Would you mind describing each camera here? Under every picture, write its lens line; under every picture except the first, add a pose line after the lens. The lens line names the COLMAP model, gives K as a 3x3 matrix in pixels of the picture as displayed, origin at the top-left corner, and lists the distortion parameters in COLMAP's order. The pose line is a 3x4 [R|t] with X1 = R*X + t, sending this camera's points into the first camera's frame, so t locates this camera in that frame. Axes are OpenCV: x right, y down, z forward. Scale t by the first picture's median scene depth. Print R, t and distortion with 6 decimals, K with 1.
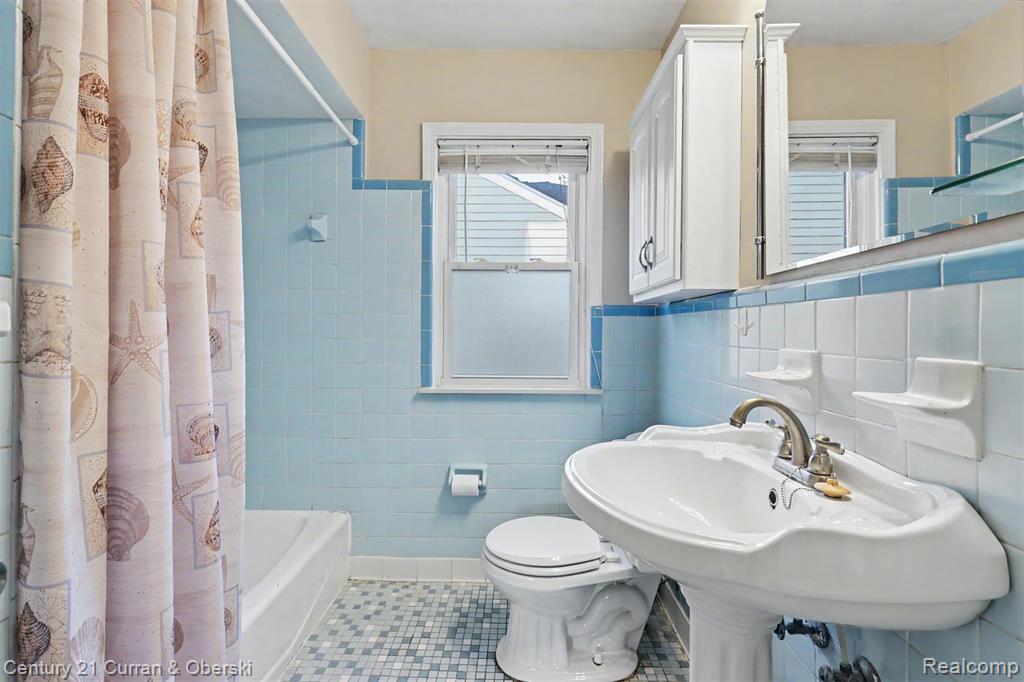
lens RADIAL K [[459.4, 0, 520.7], [0, 459.4, 329.7], [0, 0, 1]] dist [0.004355, 0.000285]
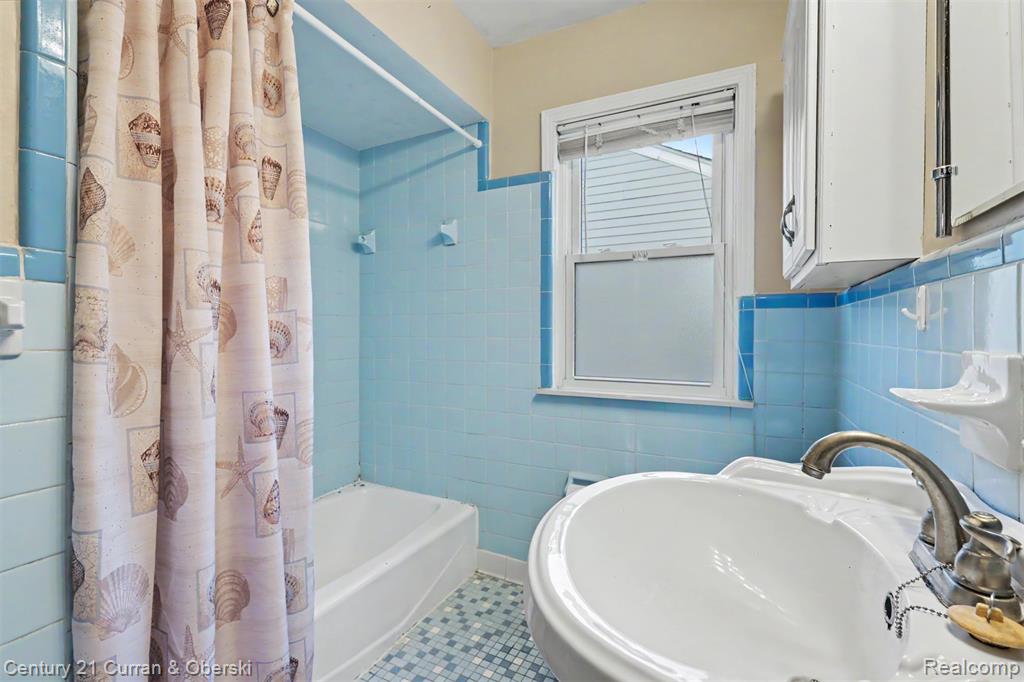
lens RADIAL K [[459.4, 0, 519.7], [0, 459.4, 332.1], [0, 0, 1]] dist [0.004355, 0.000285]
pose [[0.897161, -0.004059, -0.441686, 0.228938], [0.005030, 0.999987, 0.001027, 0.010408], [0.441676, -0.003143, 0.897169, 0.165617]]
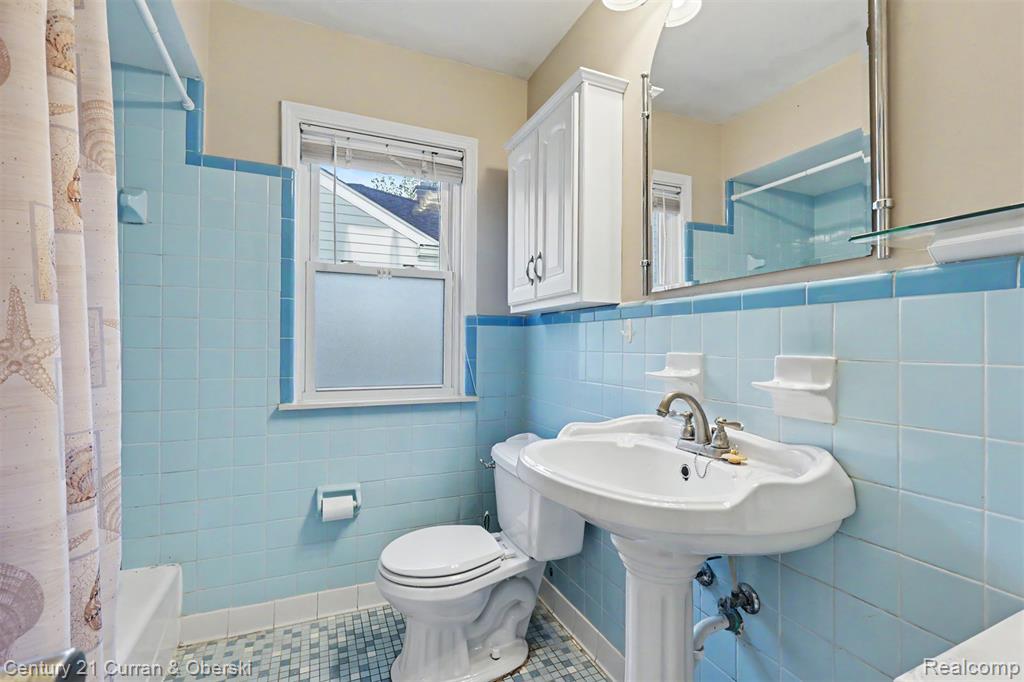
lens RADIAL K [[459.4, 0, 517.2], [0, 459.4, 340.6], [0, 0, 1]] dist [0.004355, 0.000285]
pose [[0.914827, 0.002521, 0.403838, -0.215647], [-0.002007, 0.999997, -0.001697, 0.008837], [-0.403841, 0.000742, 0.914829, 0.029179]]
